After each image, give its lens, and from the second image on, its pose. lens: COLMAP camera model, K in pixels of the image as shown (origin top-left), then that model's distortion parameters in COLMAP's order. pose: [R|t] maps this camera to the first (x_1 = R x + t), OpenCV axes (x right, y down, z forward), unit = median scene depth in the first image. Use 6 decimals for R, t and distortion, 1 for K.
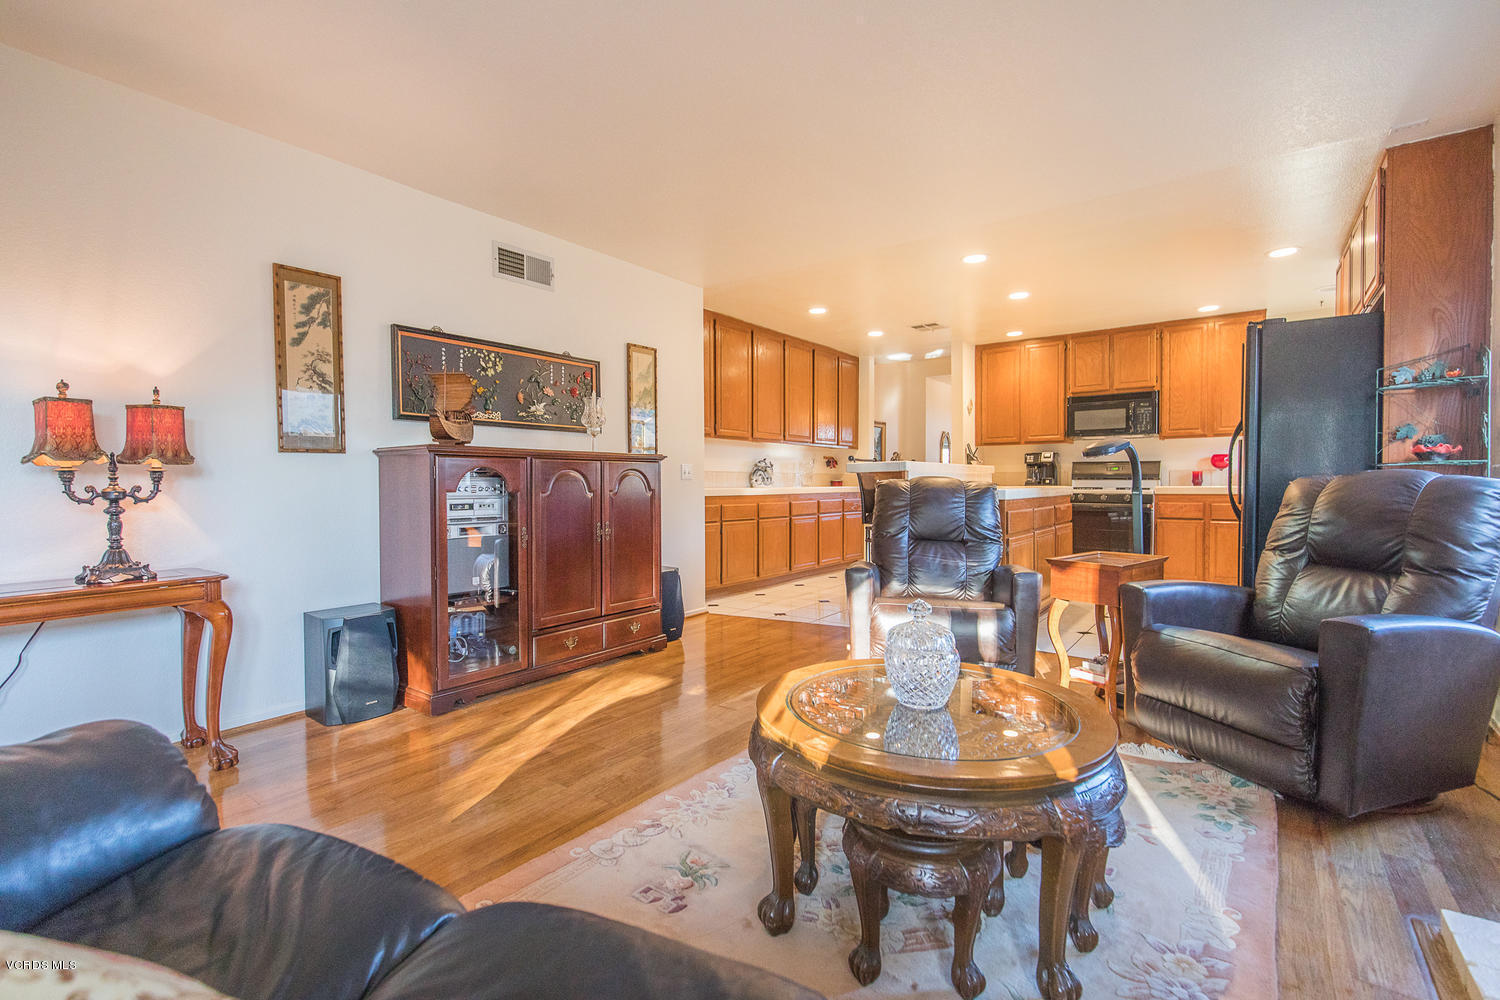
lens RADIAL K [[686.9, 0, 745.7], [0, 686.9, 496.8], [0, 0, 1]] dist [-0.035747, 0.007415]
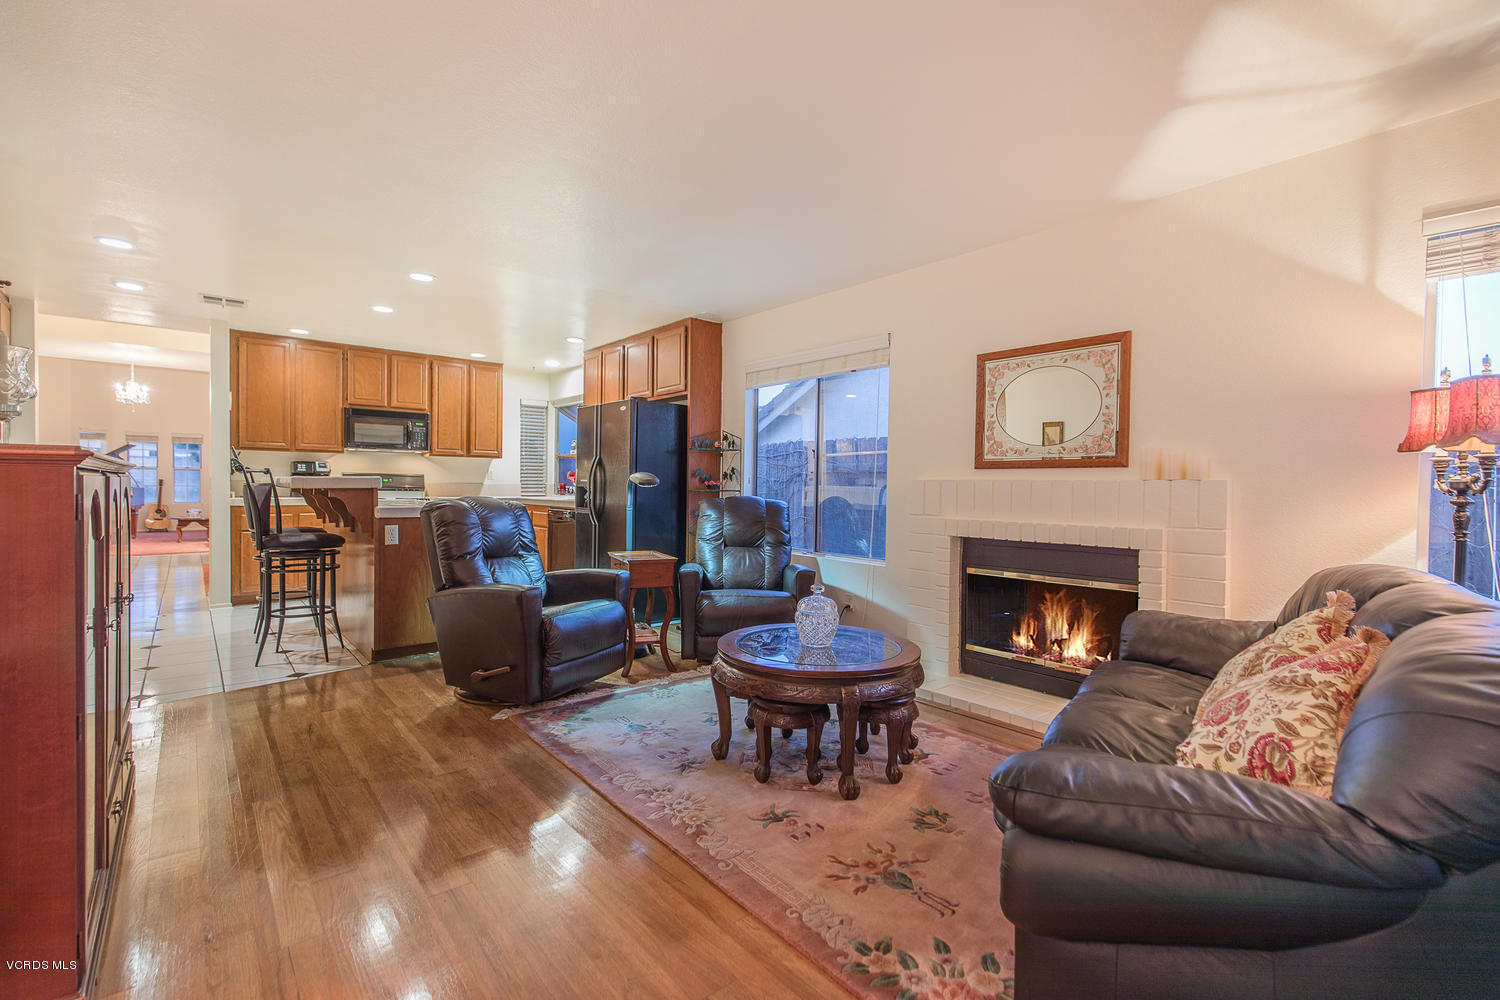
lens RADIAL K [[686.9, 0, 745.7], [0, 686.9, 496.8], [0, 0, 1]] dist [-0.035747, 0.007415]
pose [[0.243613, -0.000268, 0.969872, -0.367478], [0.014458, 0.999890, -0.003355, -0.003223], [-0.969765, 0.014840, 0.243590, 0.193038]]
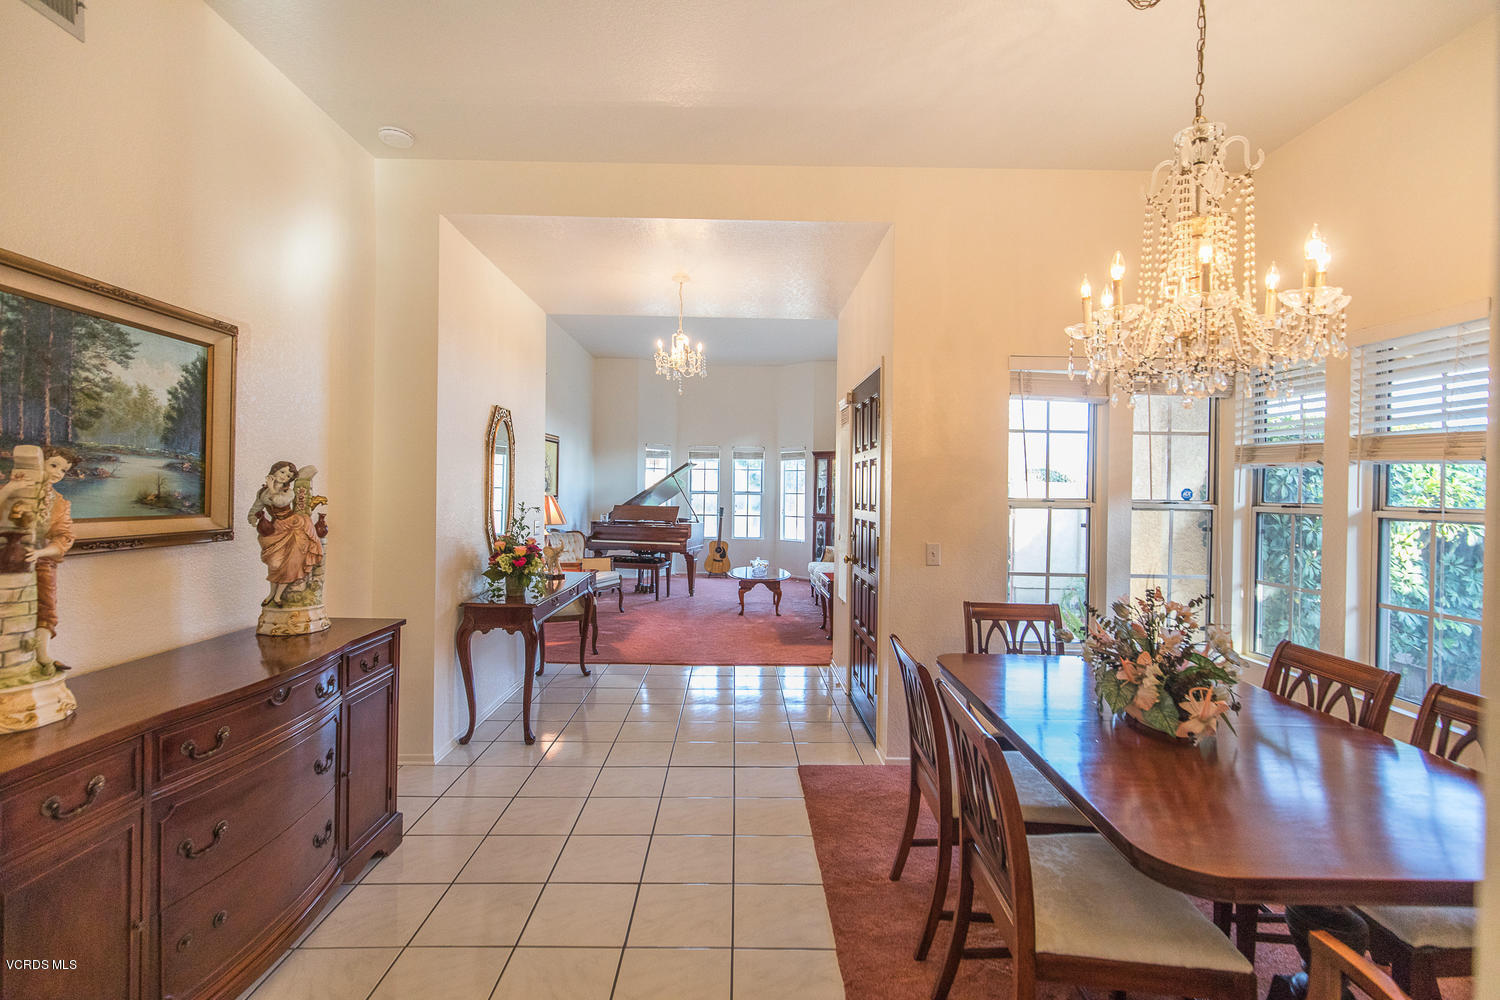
lens RADIAL K [[686.9, 0, 745.7], [0, 686.9, 496.8], [0, 0, 1]] dist [-0.035747, 0.007415]
pose [[0.798983, 0.012141, 0.601230, 0.342297], [-0.003426, 0.999872, -0.015639, -0.086330], [-0.601343, 0.010435, 0.798923, 1.215932]]
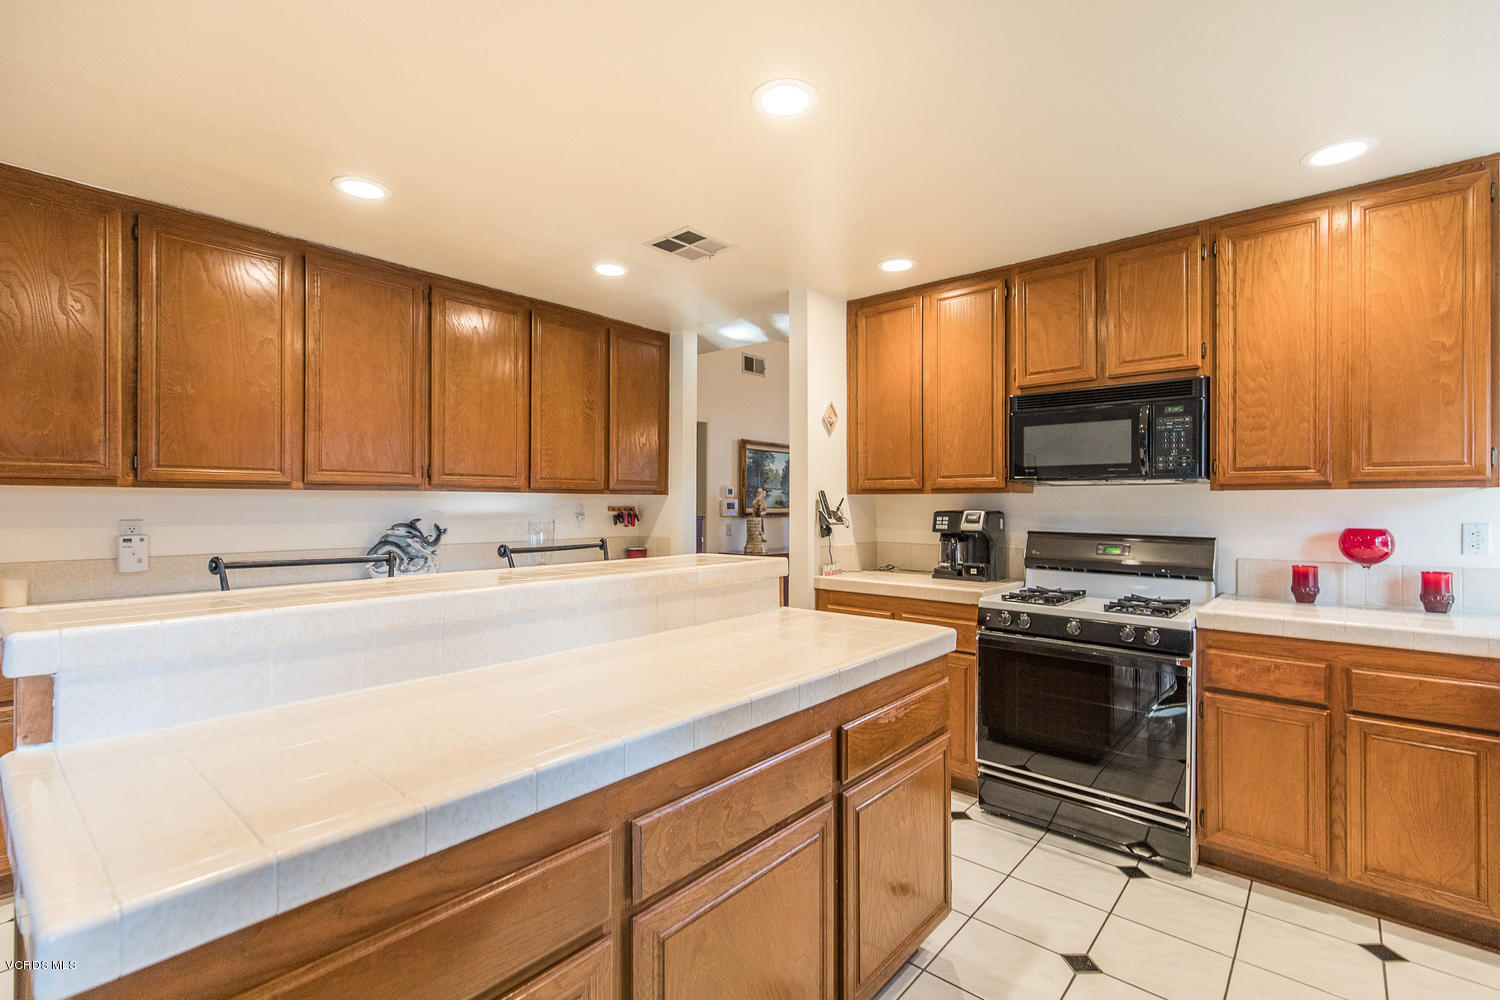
lens RADIAL K [[686.9, 0, 745.7], [0, 686.9, 496.8], [0, 0, 1]] dist [-0.035747, 0.007415]
pose [[0.997175, 0.011608, -0.074213, 0.336884], [-0.014111, 0.999346, -0.033288, -0.060501], [0.073778, 0.034241, 0.996687, 0.534329]]
